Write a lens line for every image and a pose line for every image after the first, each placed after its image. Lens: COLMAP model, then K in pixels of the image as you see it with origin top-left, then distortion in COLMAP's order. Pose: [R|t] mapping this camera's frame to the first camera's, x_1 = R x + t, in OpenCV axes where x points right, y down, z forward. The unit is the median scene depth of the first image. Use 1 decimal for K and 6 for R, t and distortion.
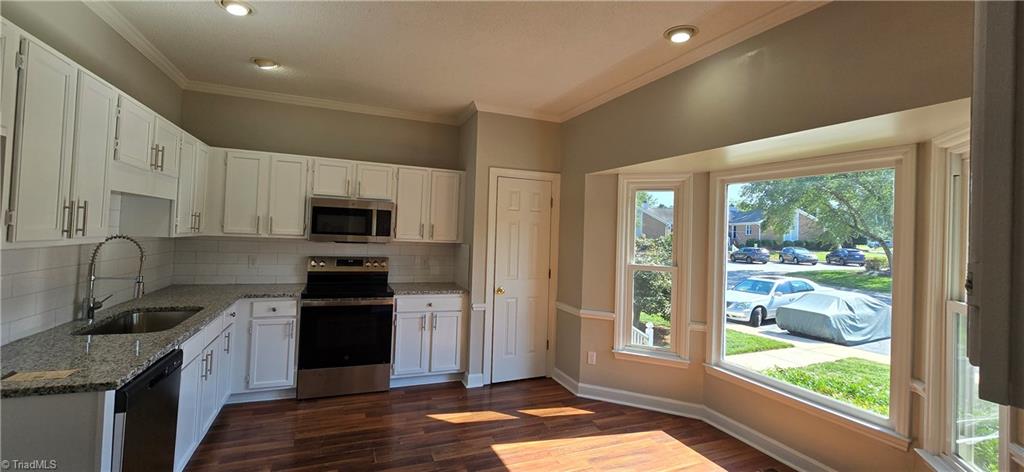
lens RADIAL K [[420.4, 0, 505.9], [0, 420.4, 224.5], [0, 0, 1]] dist [-0.002787, 0.001123]
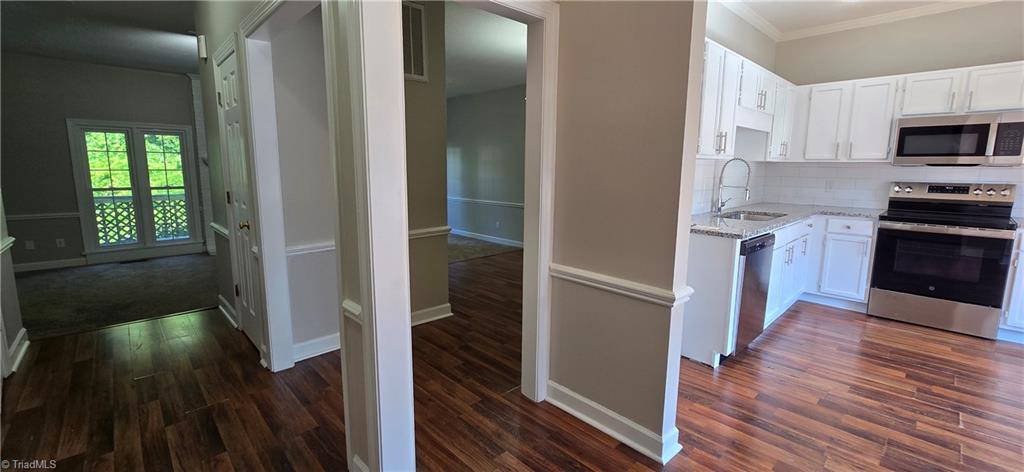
lens RADIAL K [[420.4, 0, 511.7], [0, 420.4, 227.8], [0, 0, 1]] dist [-0.002787, 0.001123]
pose [[0.374520, 0.096383, -0.922196, 0.128077], [0.029838, 0.992815, 0.115881, 0.051441], [0.926738, -0.070916, 0.368954, -0.216854]]
